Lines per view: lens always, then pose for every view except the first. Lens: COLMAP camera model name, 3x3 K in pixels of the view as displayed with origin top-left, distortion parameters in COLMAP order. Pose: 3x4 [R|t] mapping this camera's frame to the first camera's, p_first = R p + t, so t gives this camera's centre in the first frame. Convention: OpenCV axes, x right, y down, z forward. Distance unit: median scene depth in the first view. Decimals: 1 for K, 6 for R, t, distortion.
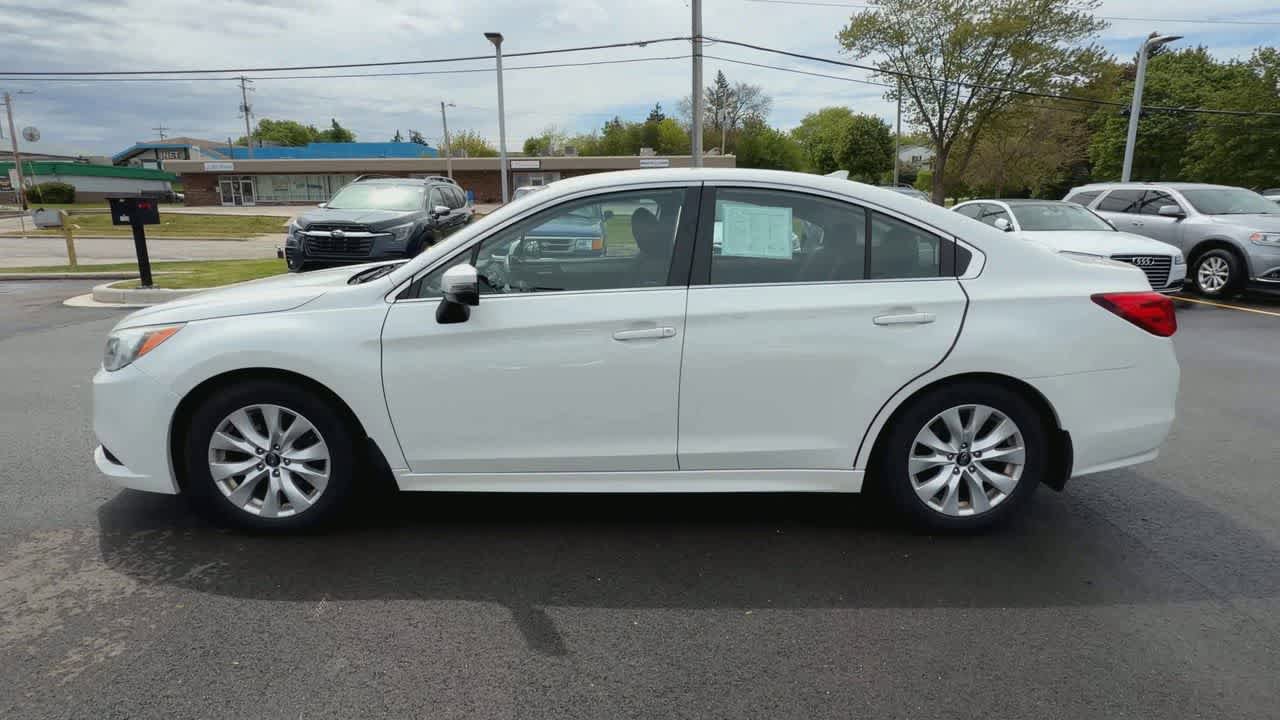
lens RADIAL K [[660.9, 0, 624.1], [0, 660.9, 341.9], [0, 0, 1]] dist [0.002707, -0.003496]
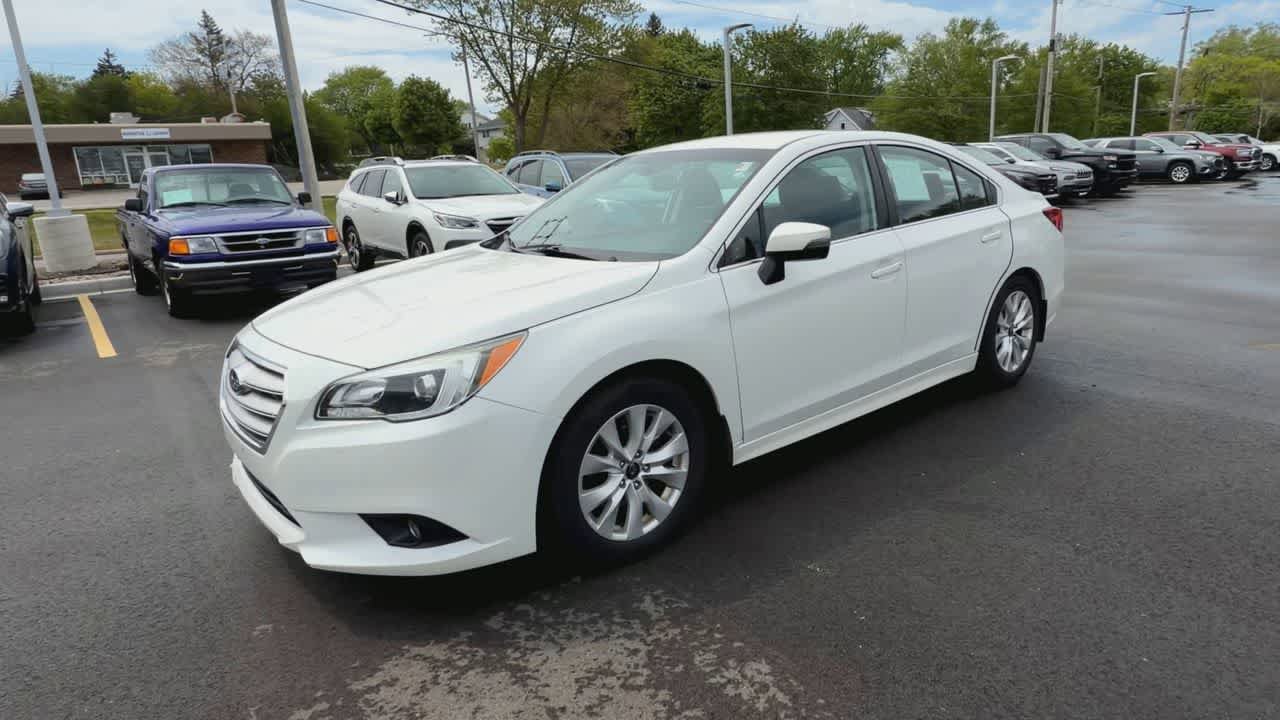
lens RADIAL K [[753.9, 0, 675.0], [0, 753.9, 347.4], [0, 0, 1]] dist [-0.007565, 0.002114]
pose [[0.753937, -0.186285, 0.629981, -0.323328], [0.177047, 0.981089, 0.078225, -0.013964], [-0.632640, 0.052560, 0.772661, 0.059231]]
